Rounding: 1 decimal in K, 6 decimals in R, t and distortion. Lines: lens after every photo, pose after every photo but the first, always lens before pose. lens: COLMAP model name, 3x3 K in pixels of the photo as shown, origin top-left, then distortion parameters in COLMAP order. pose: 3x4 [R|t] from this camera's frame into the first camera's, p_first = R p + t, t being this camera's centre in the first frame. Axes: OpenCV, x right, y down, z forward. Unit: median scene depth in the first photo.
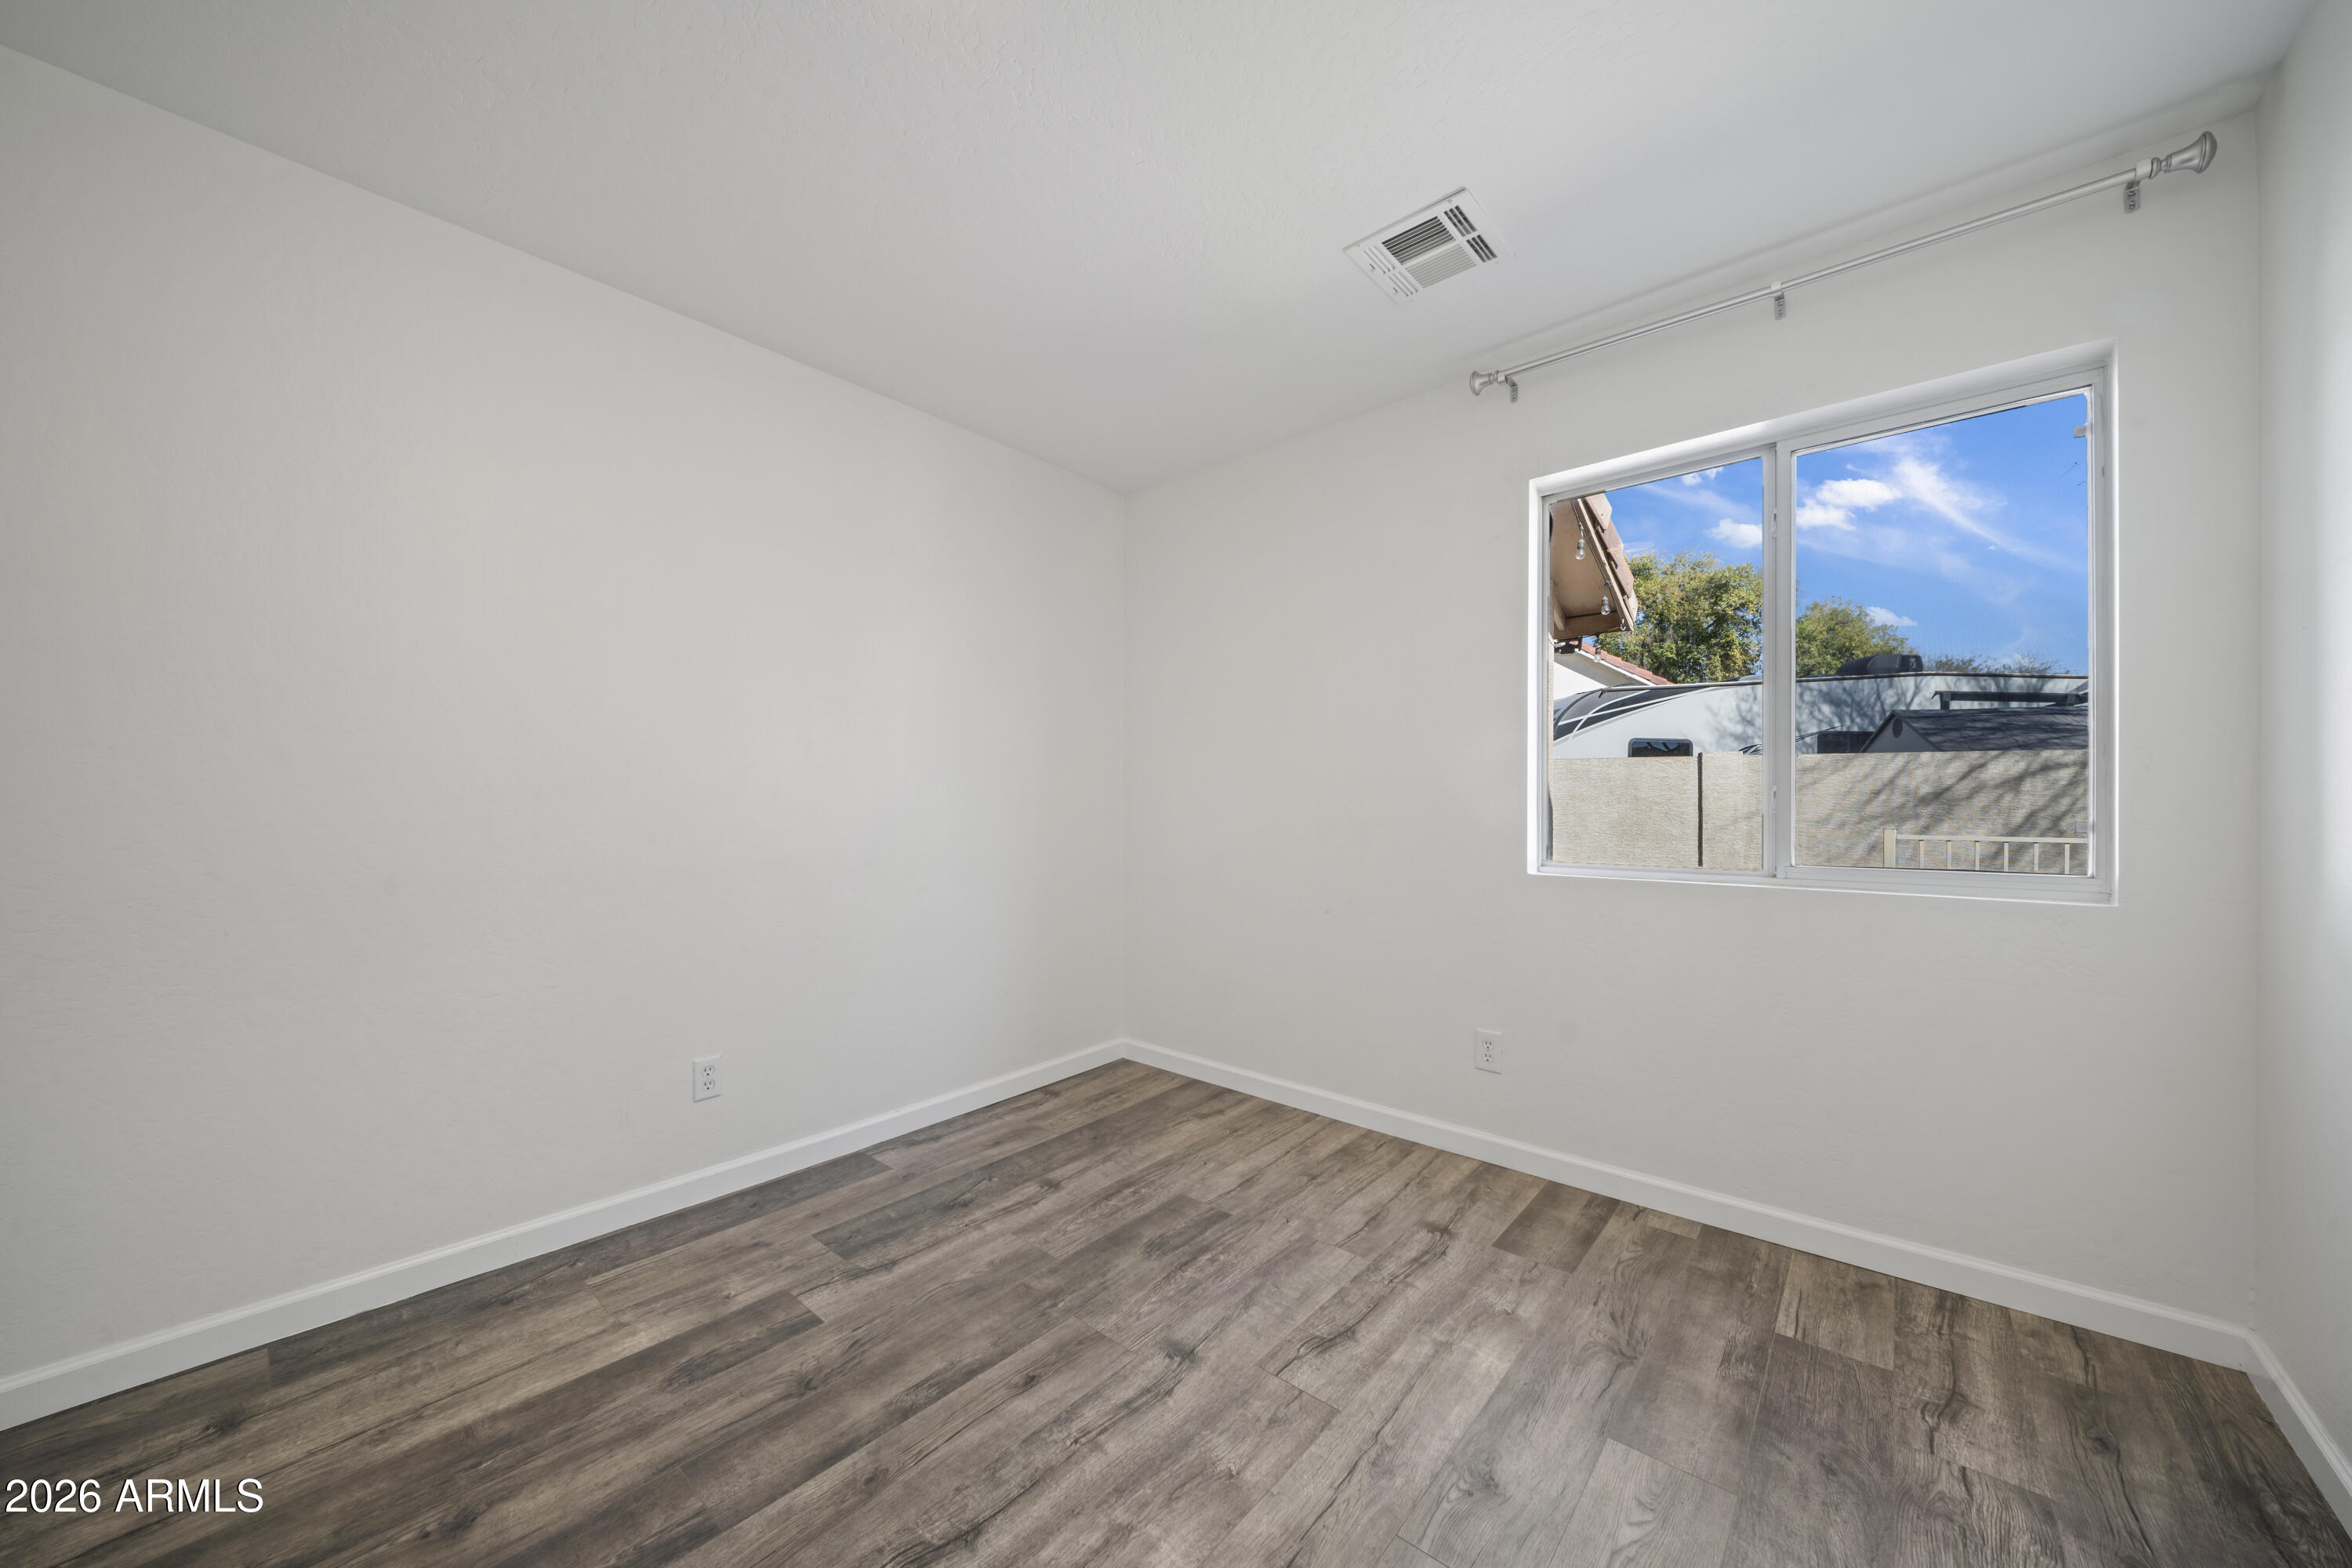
lens RADIAL K [[819.9, 0, 1167.2], [0, 819.9, 780.1], [0, 0, 1]] dist [0.009097, -0.005354]
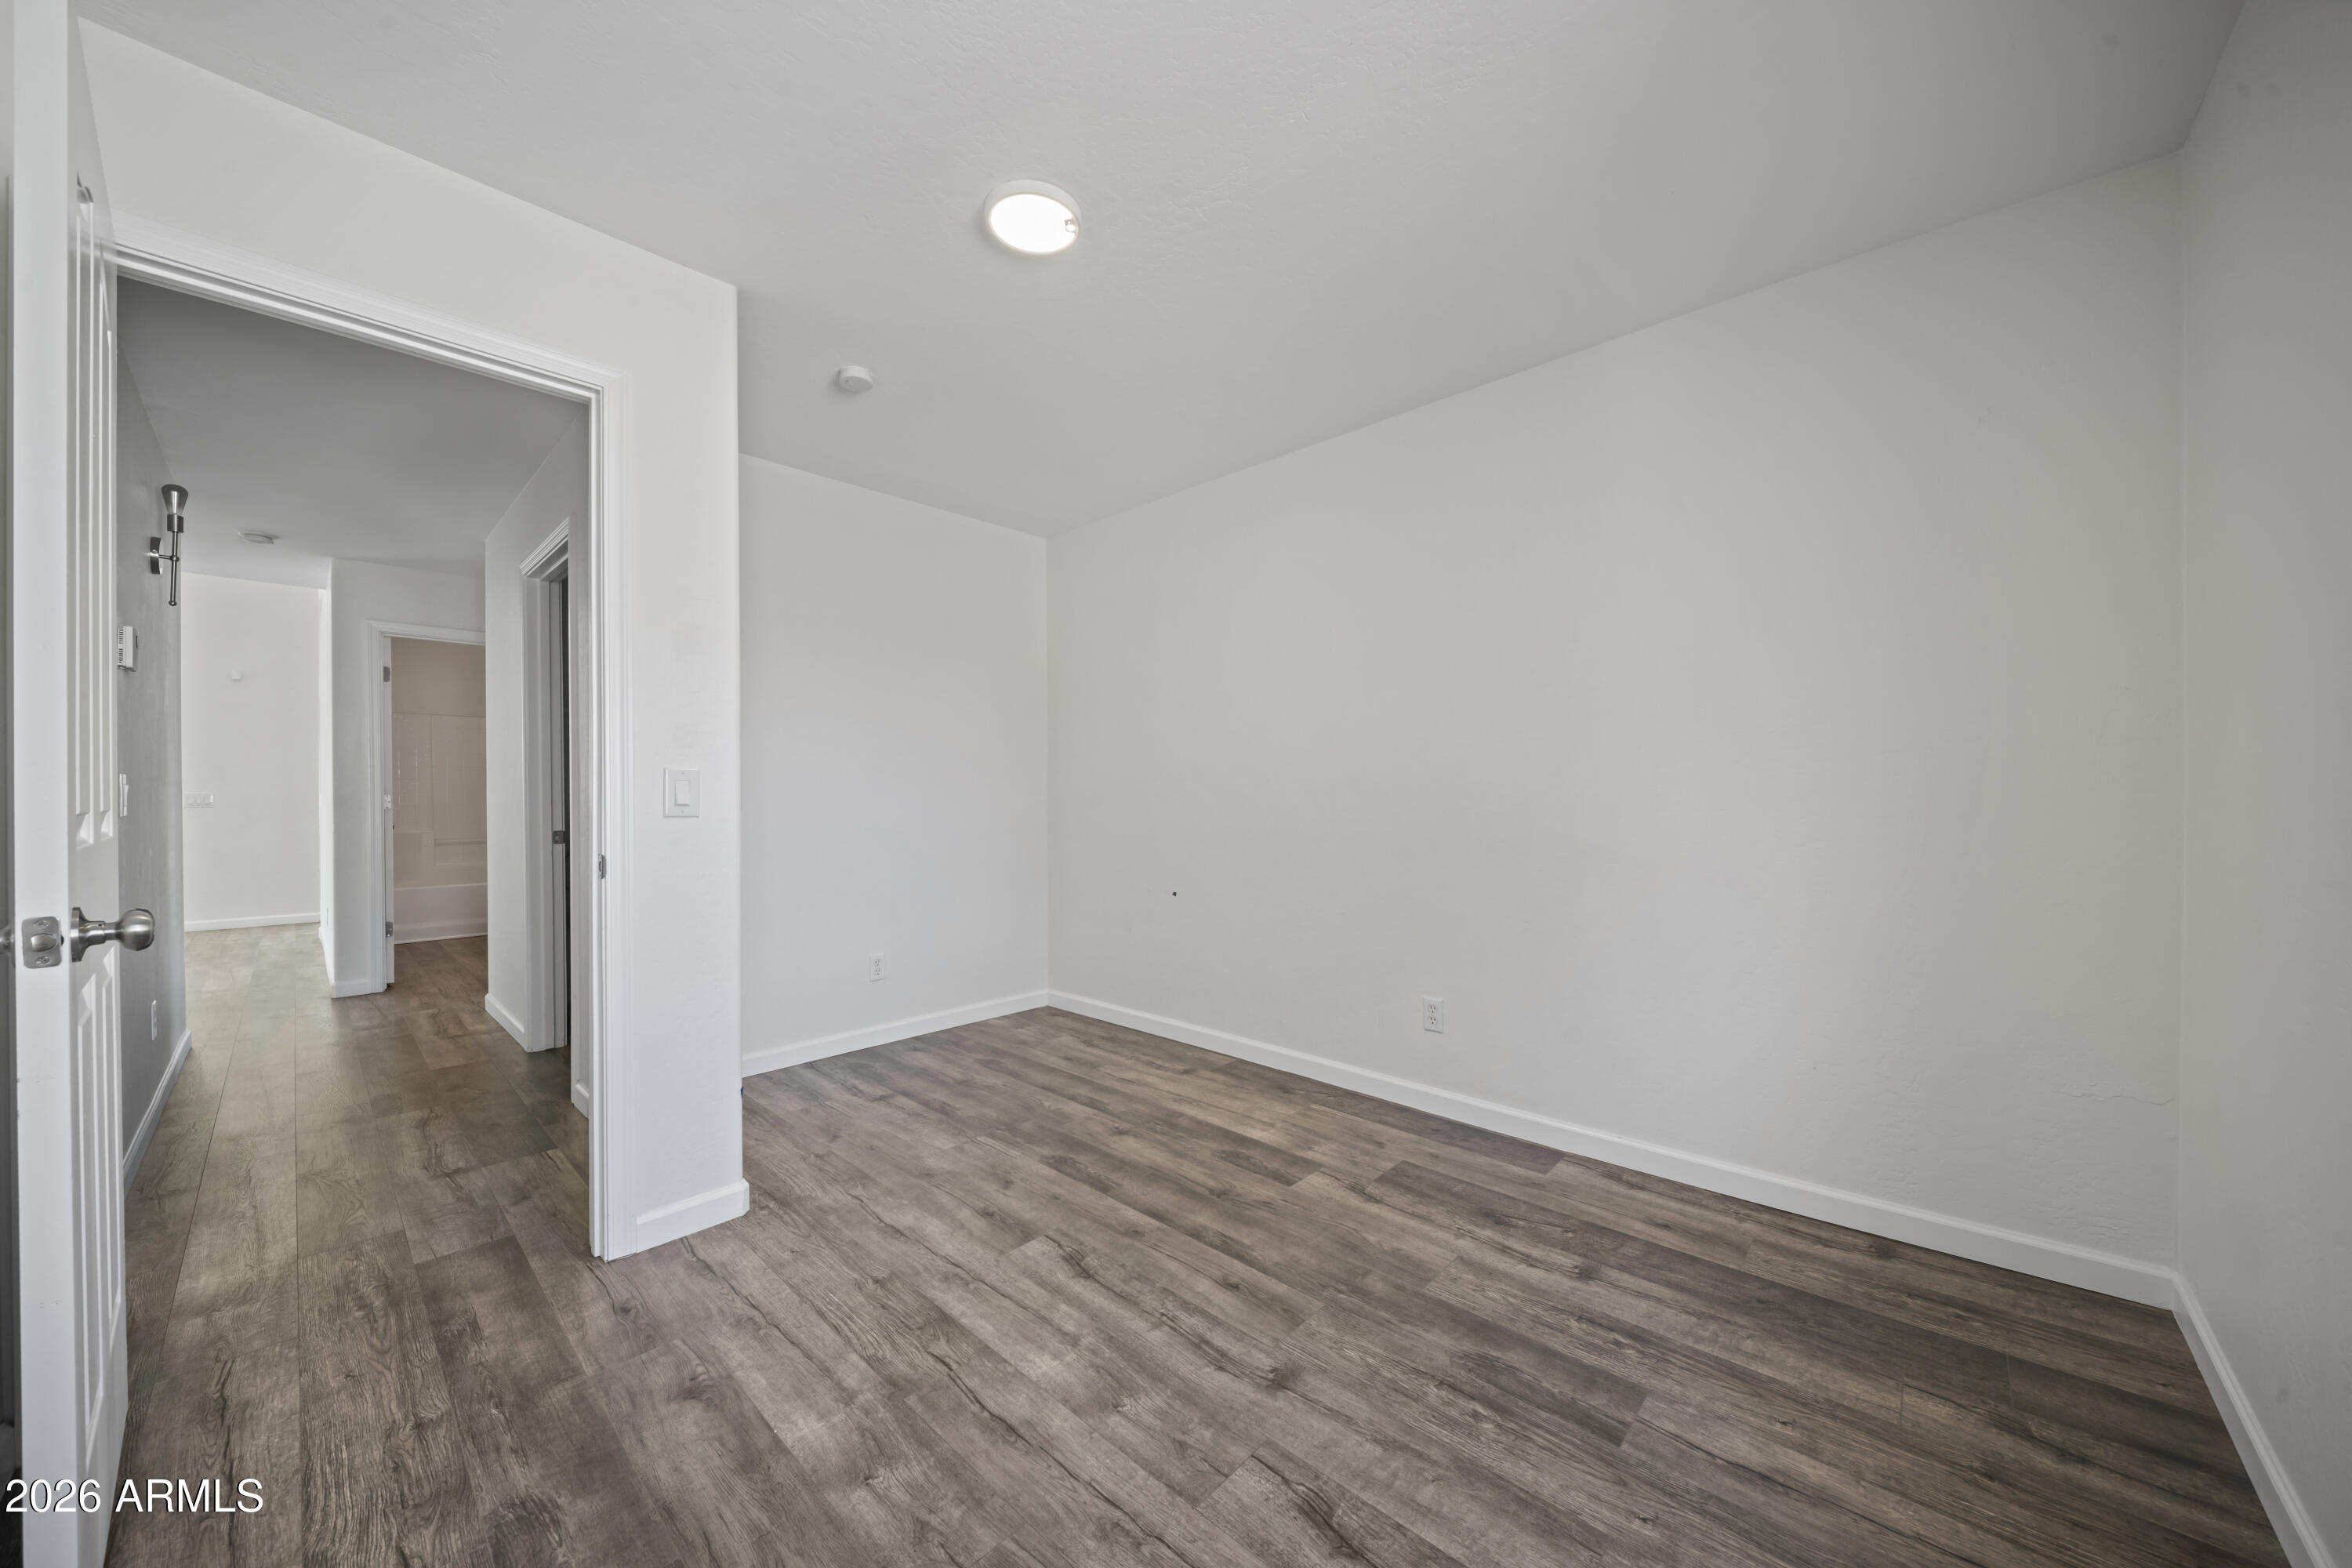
lens RADIAL K [[819.9, 0, 1167.2], [0, 819.9, 780.1], [0, 0, 1]] dist [0.009097, -0.005354]
pose [[-0.027233, -0.014158, -0.999529, 0.810928], [0.031405, 0.999394, -0.015012, 0.022742], [0.999136, -0.031799, -0.026772, 0.772518]]
